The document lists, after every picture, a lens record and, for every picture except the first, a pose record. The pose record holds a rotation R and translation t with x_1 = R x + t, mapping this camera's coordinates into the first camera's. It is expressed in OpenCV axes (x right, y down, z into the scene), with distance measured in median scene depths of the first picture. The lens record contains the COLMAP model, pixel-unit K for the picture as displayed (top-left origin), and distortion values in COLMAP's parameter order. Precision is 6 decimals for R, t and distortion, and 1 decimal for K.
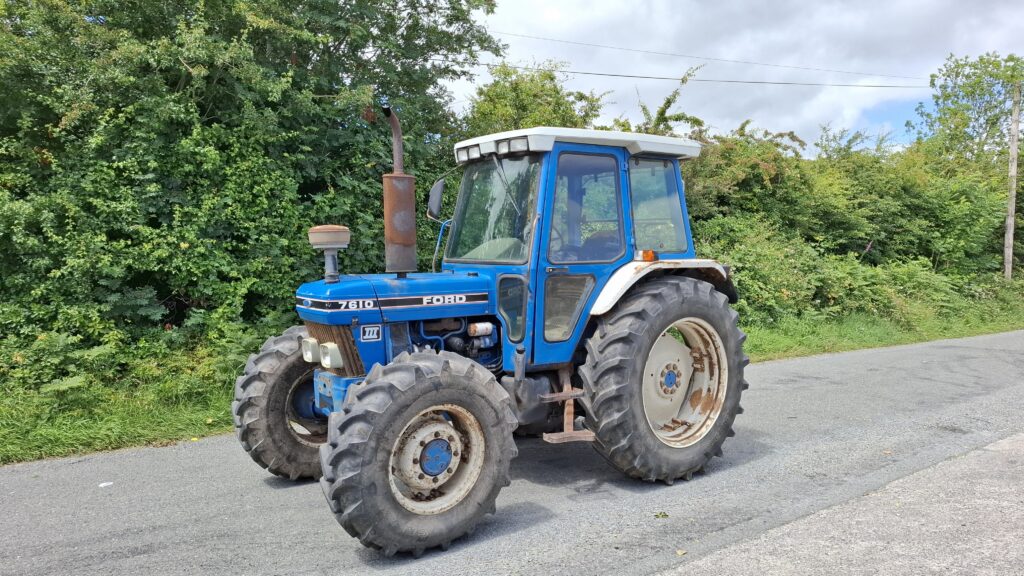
lens RADIAL K [[701.6, 0, 497.9], [0, 701.6, 261.6], [0, 0, 1]] dist [0.087685, -0.113337]
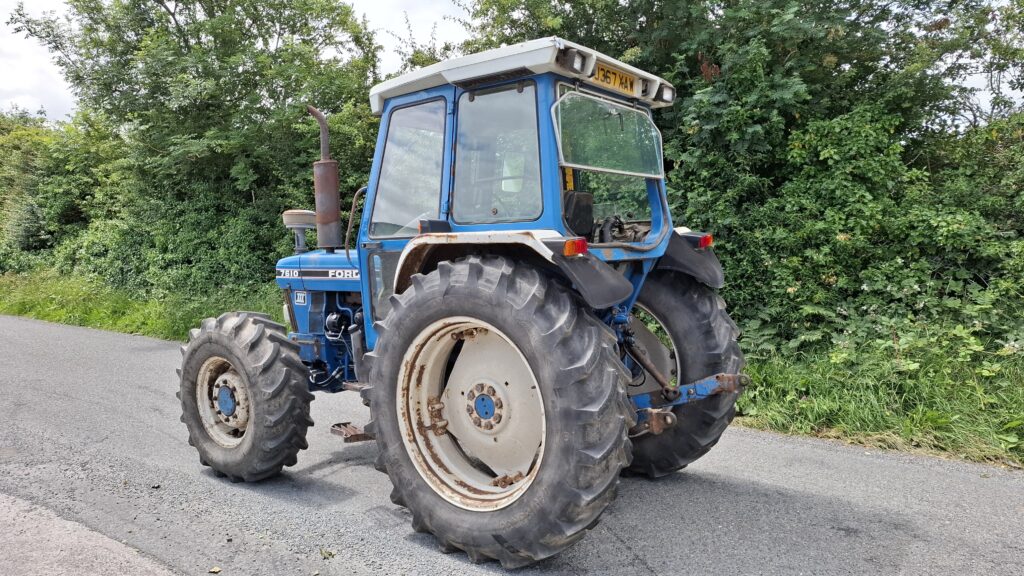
lens RADIAL K [[689.6, 0, 509.8], [0, 689.6, 240.3], [0, 0, 1]] dist [0.028491, -0.000777]
pose [[0.311115, -0.009341, -0.950326, 0.980434], [0.000705, 0.999954, -0.009598, 0.013429], [0.950372, 0.002317, 0.311107, 0.902873]]
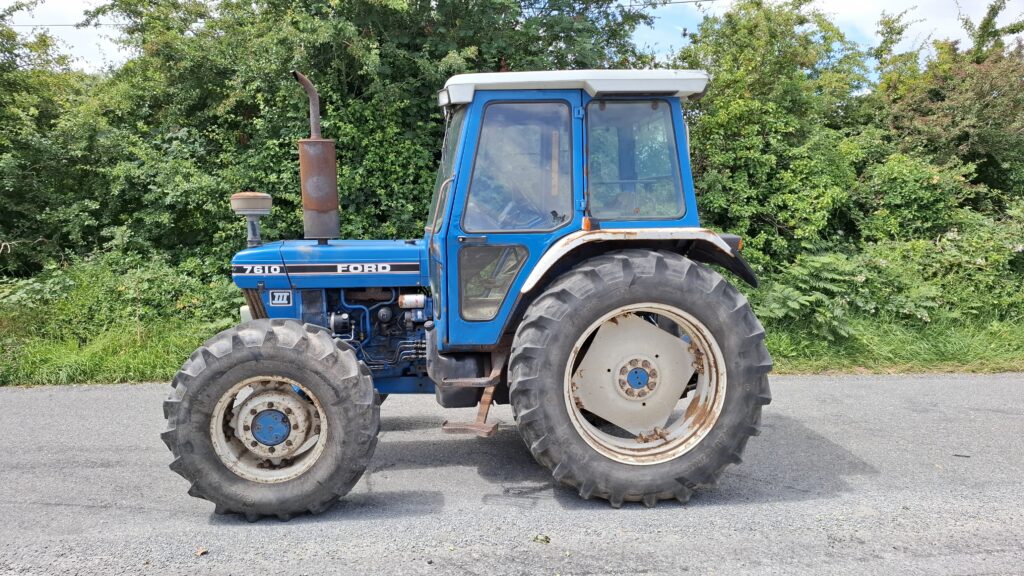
lens RADIAL K [[701.6, 0, 497.9], [0, 701.6, 261.6], [0, 0, 1]] dist [0.087685, -0.113337]
pose [[0.856349, 0.035340, -0.515187, 0.569238], [-0.006020, 0.998271, 0.058471, -0.011932], [0.516362, -0.046970, 0.855081, 0.270325]]
